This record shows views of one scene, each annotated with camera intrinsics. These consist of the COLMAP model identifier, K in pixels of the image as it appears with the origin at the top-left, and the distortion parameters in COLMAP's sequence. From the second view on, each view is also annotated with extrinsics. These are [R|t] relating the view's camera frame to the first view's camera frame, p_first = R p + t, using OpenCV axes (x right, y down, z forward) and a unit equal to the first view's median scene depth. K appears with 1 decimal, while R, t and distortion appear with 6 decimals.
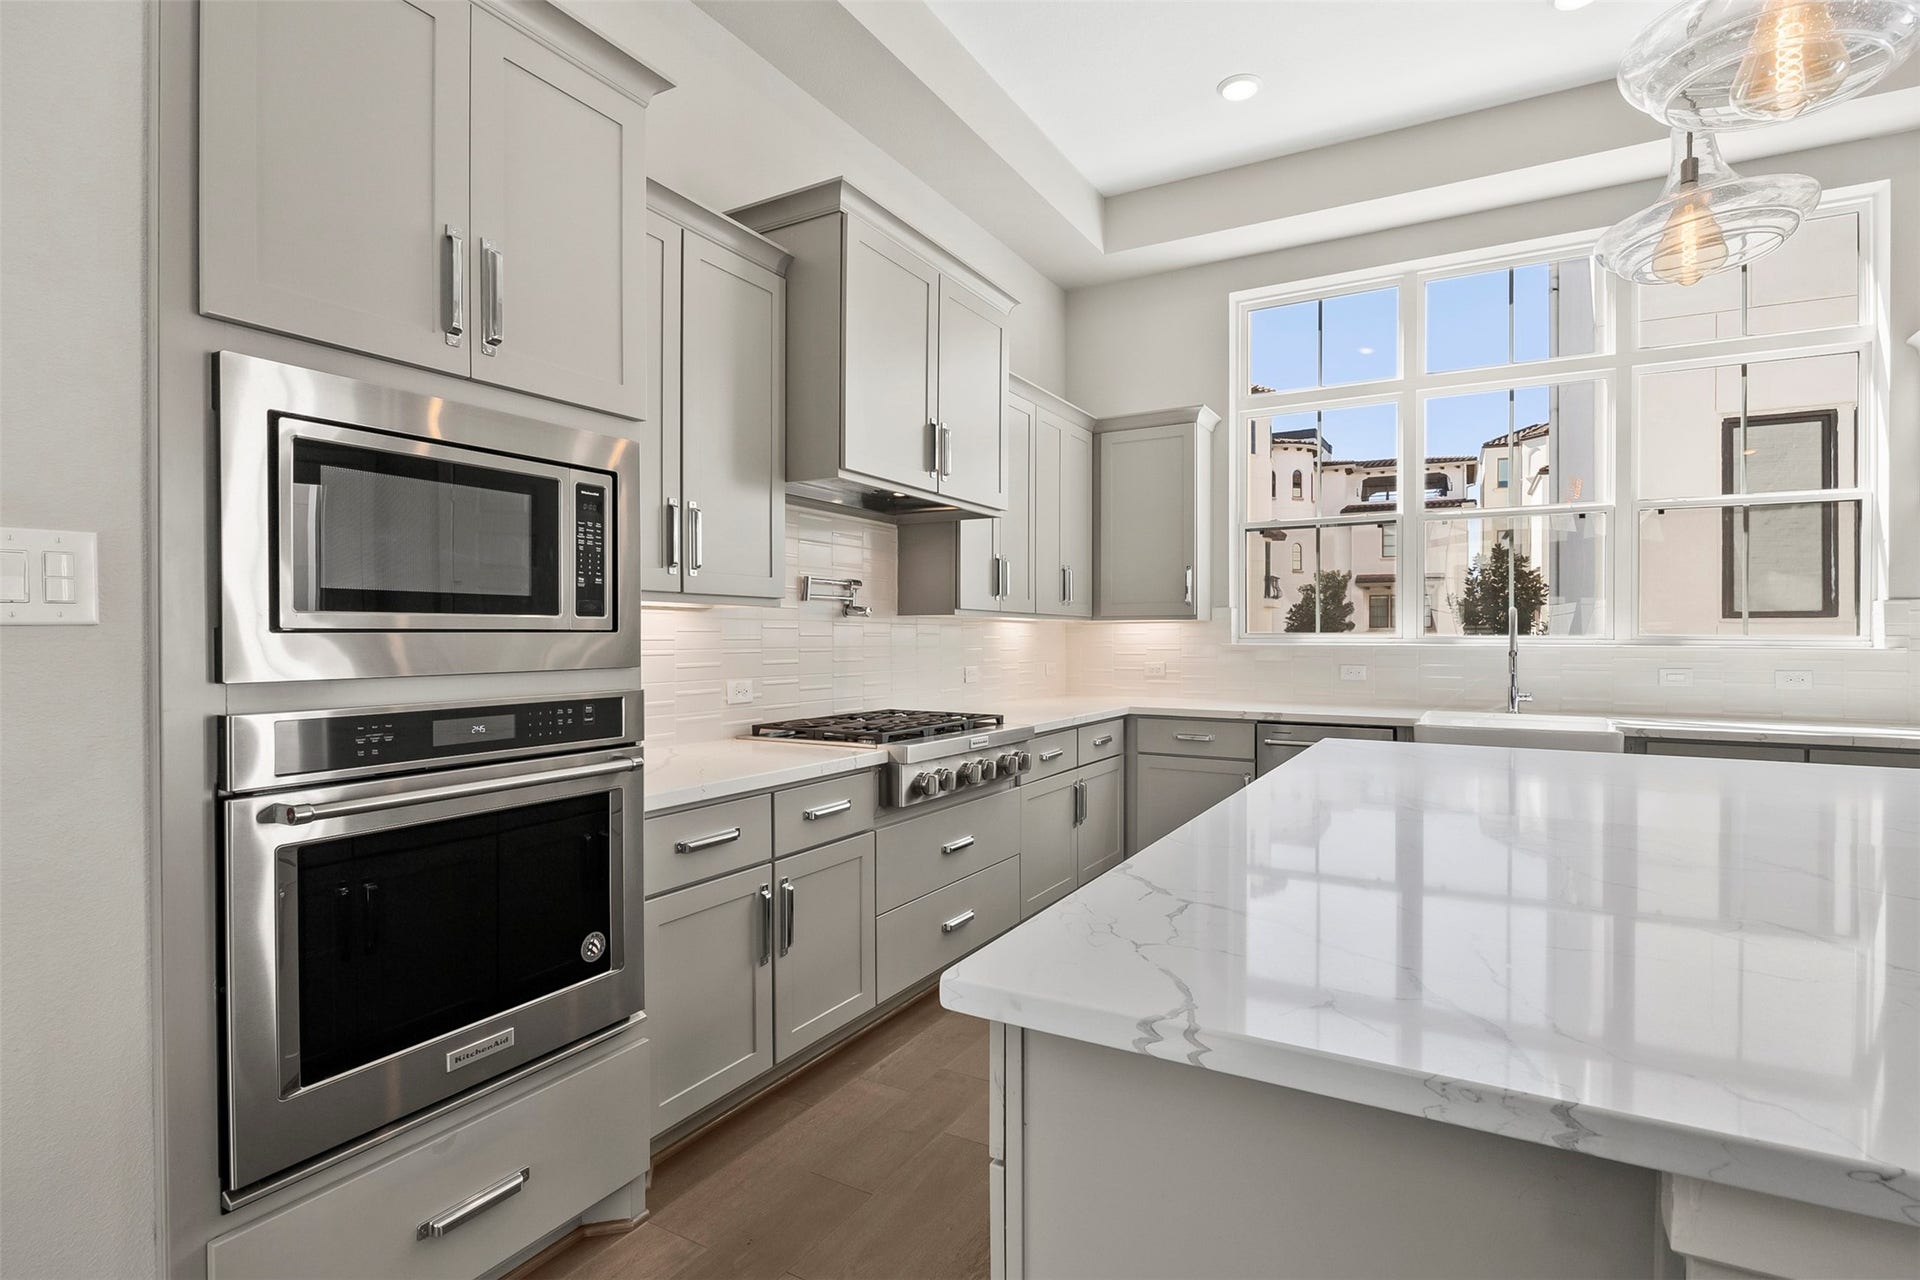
lens RADIAL K [[948.3, 0, 954.0], [0, 948.3, 639.6], [0, 0, 1]] dist [-0.014093, 0.002325]
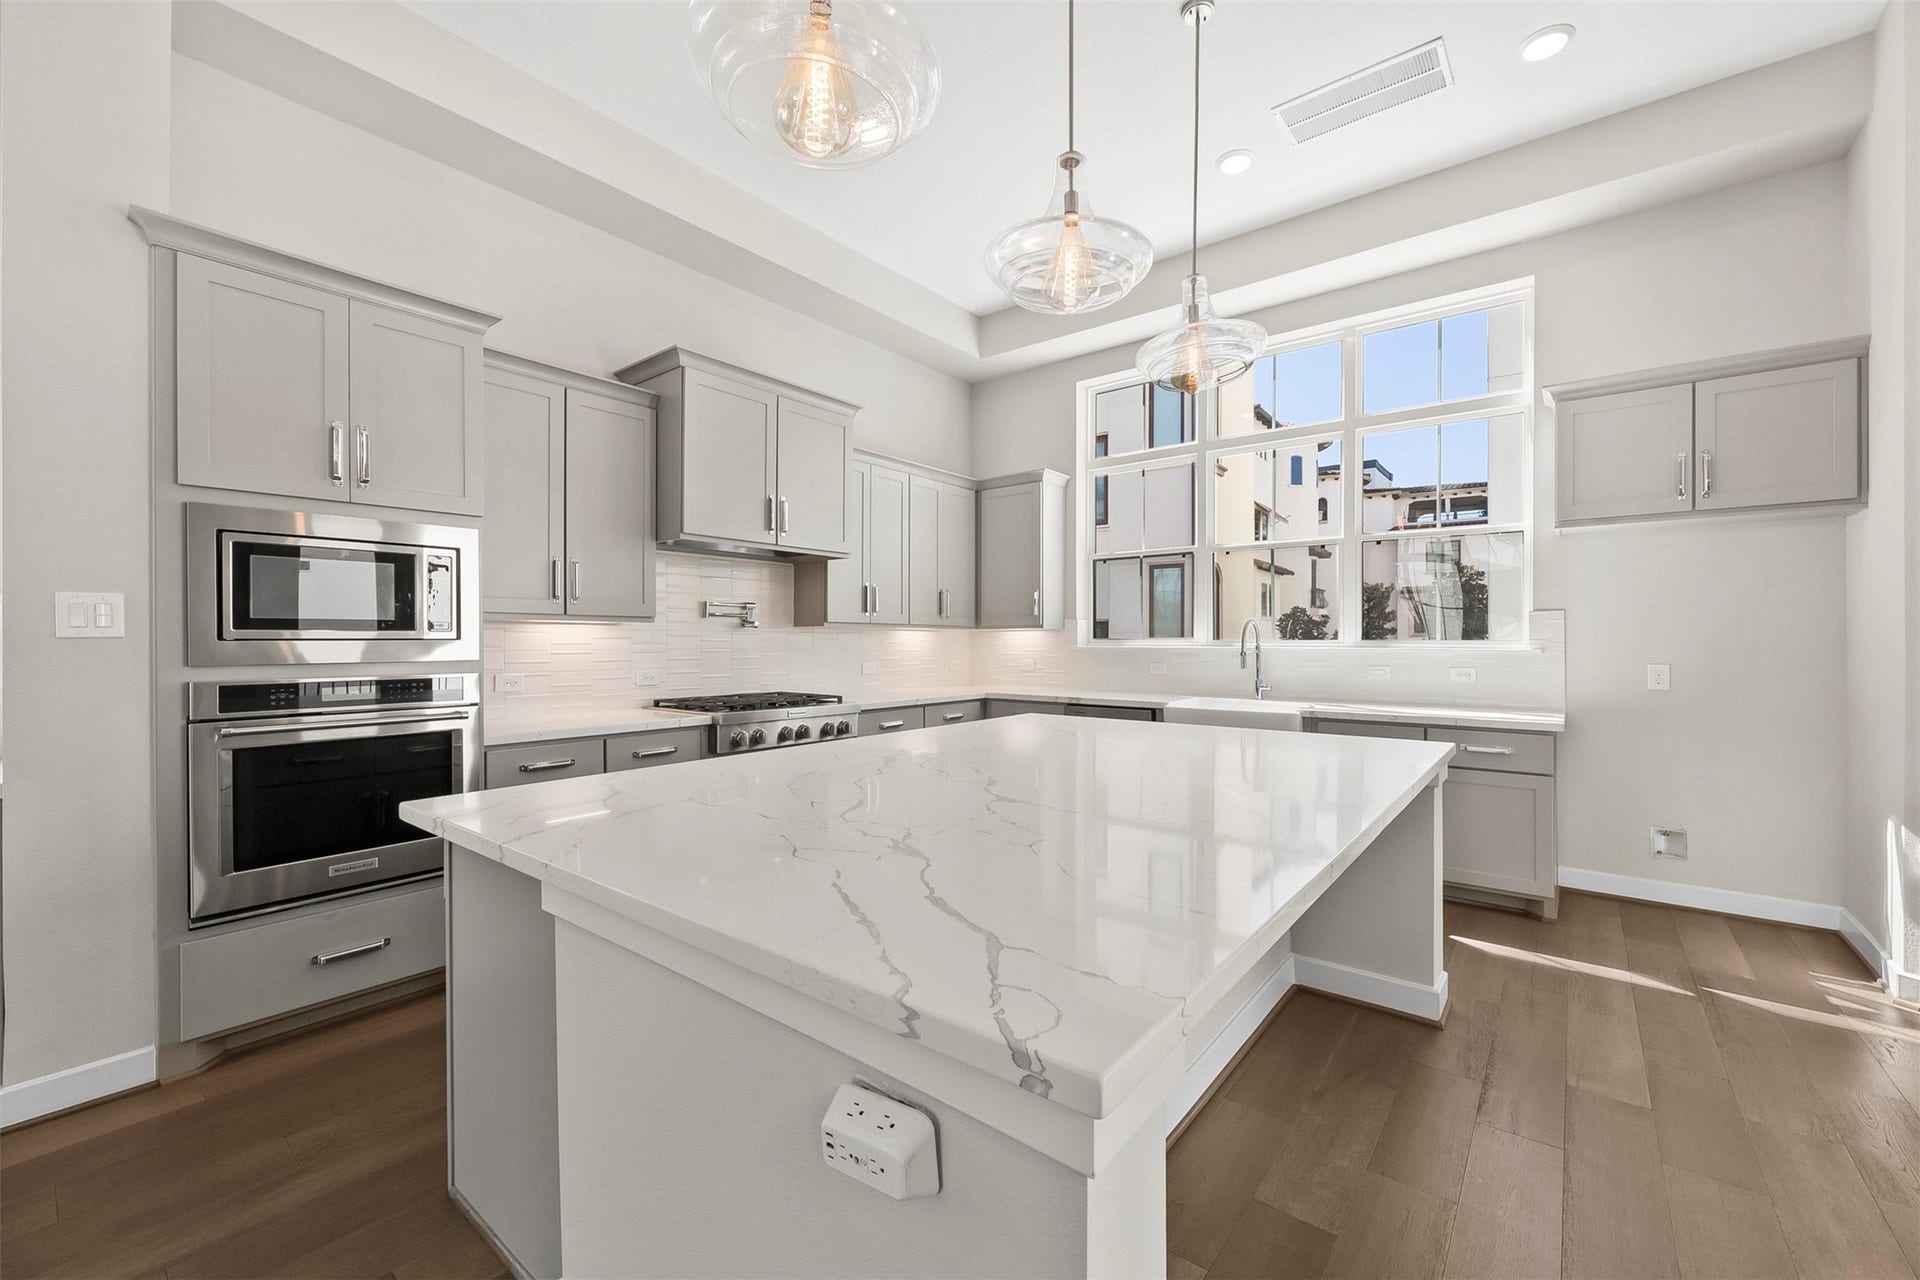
lens RADIAL K [[776.2, 0, 960.9], [0, 776.2, 641.8], [0, 0, 1]] dist [-0.003816, -0.001175]
pose [[0.988532, -0.000567, -0.151014, 0.396582], [0.000368, 0.999999, -0.001344, -0.001096], [0.151014, 0.001273, 0.988531, -0.138172]]
